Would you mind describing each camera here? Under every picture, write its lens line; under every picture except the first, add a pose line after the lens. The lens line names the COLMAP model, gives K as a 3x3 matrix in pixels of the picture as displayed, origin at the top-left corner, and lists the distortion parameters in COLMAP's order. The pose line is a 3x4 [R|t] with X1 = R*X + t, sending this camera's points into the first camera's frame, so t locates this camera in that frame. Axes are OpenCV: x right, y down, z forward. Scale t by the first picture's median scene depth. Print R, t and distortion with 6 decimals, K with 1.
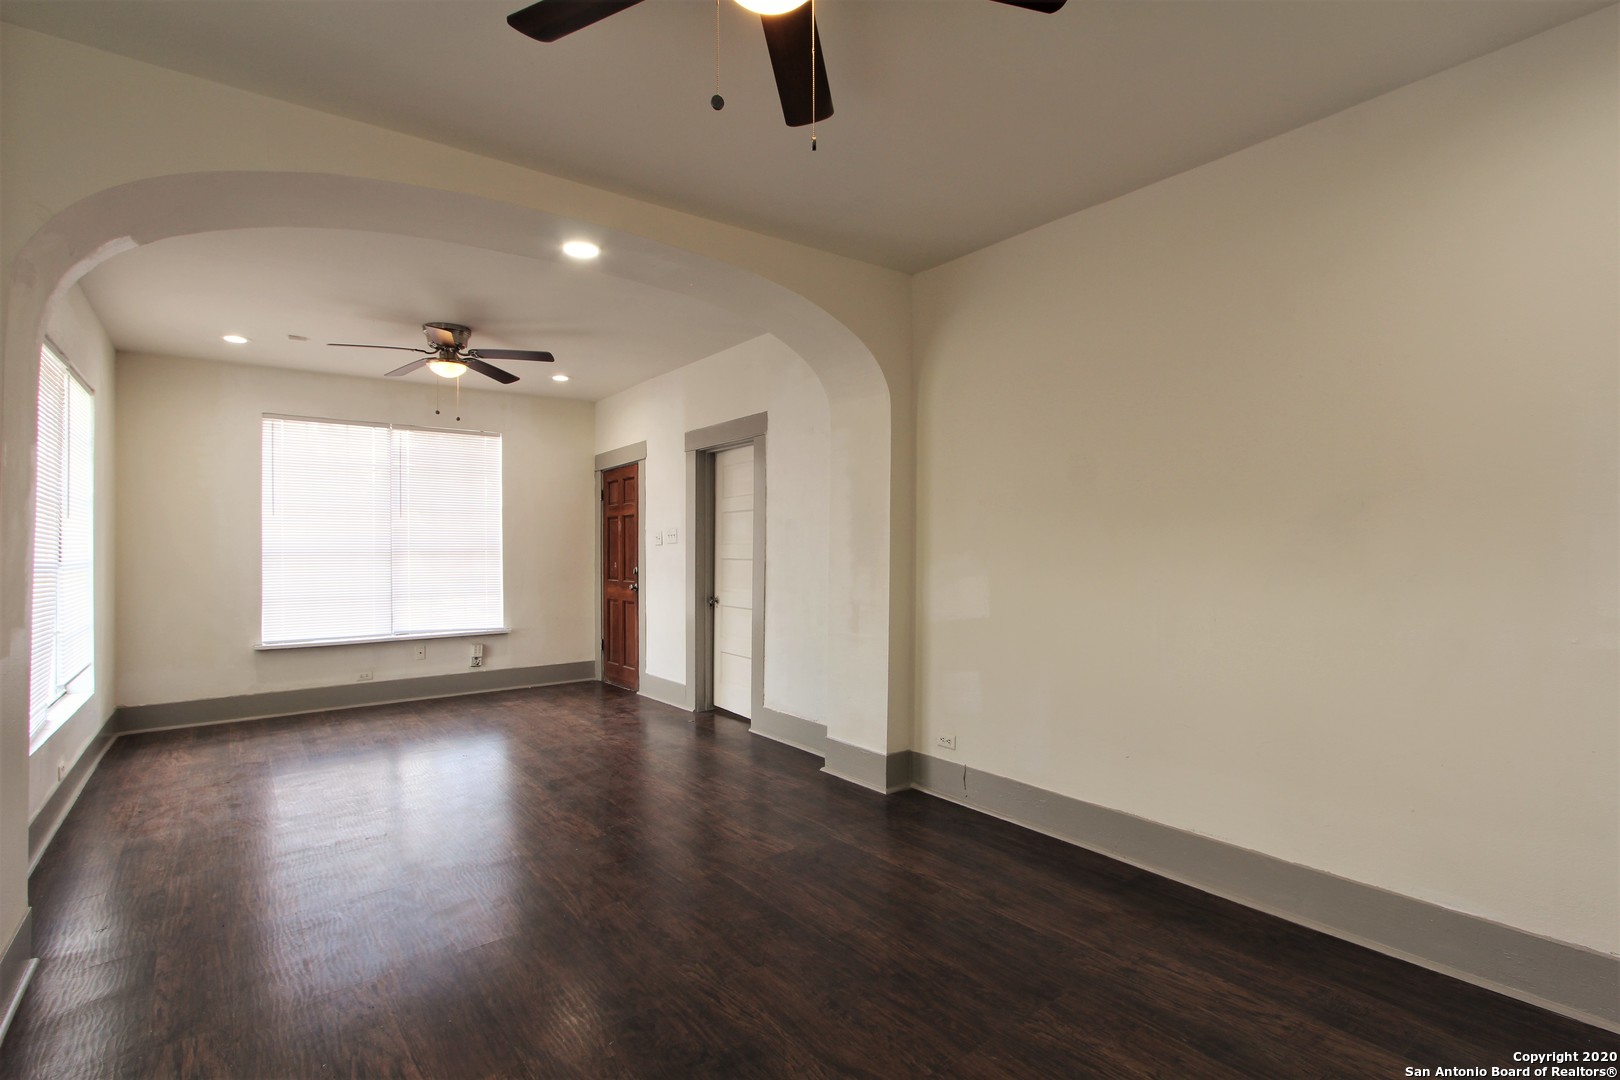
lens RADIAL K [[753.0, 0, 807.3], [0, 753.0, 545.8], [0, 0, 1]] dist [-0.015229, 0.000739]
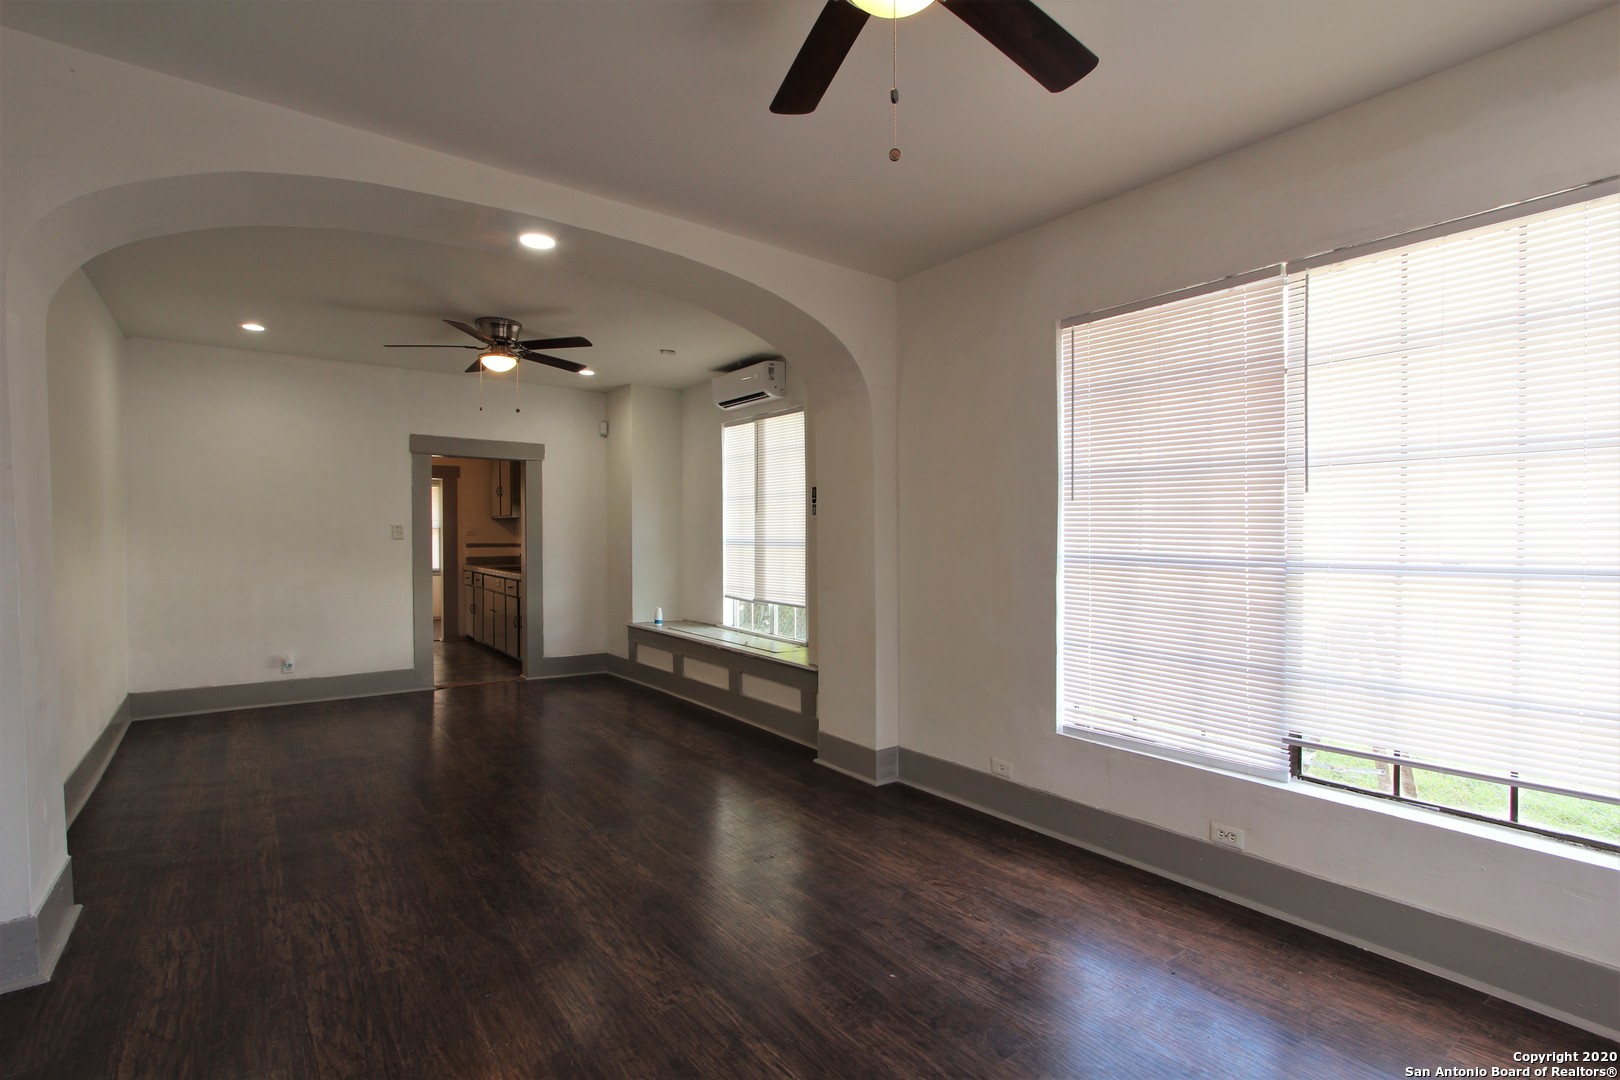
lens RADIAL K [[753.0, 0, 807.3], [0, 753.0, 545.8], [0, 0, 1]] dist [-0.015229, 0.000739]
pose [[-0.999823, 0.004290, 0.018298, -0.385667], [0.004469, 0.999942, 0.009778, 0.001008], [-0.018255, 0.009858, -0.999785, 1.134684]]
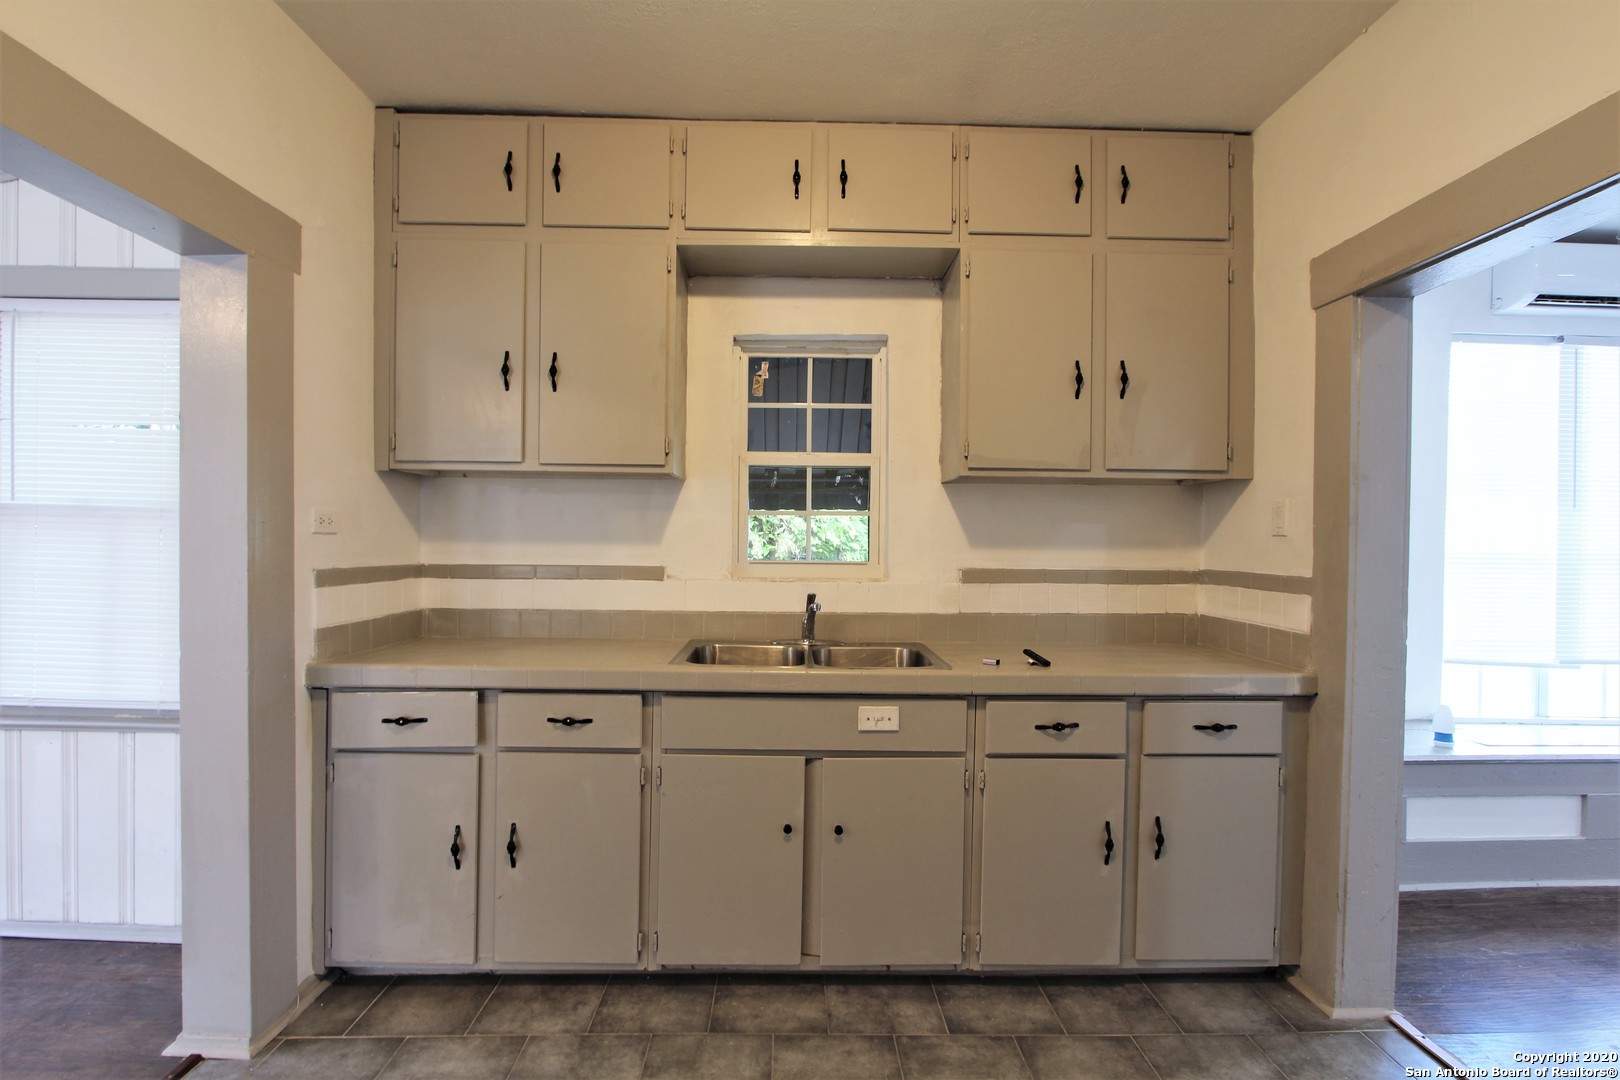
lens RADIAL K [[749.8, 0, 799.9], [0, 749.8, 545.8], [0, 0, 1]] dist [-0.021050, 0.005340]
pose [[-0.595406, 0.005504, -0.803406, 0.571882], [-0.003708, 0.999947, 0.009599, -0.008318], [0.803416, 0.008695, -0.595354, -0.106897]]
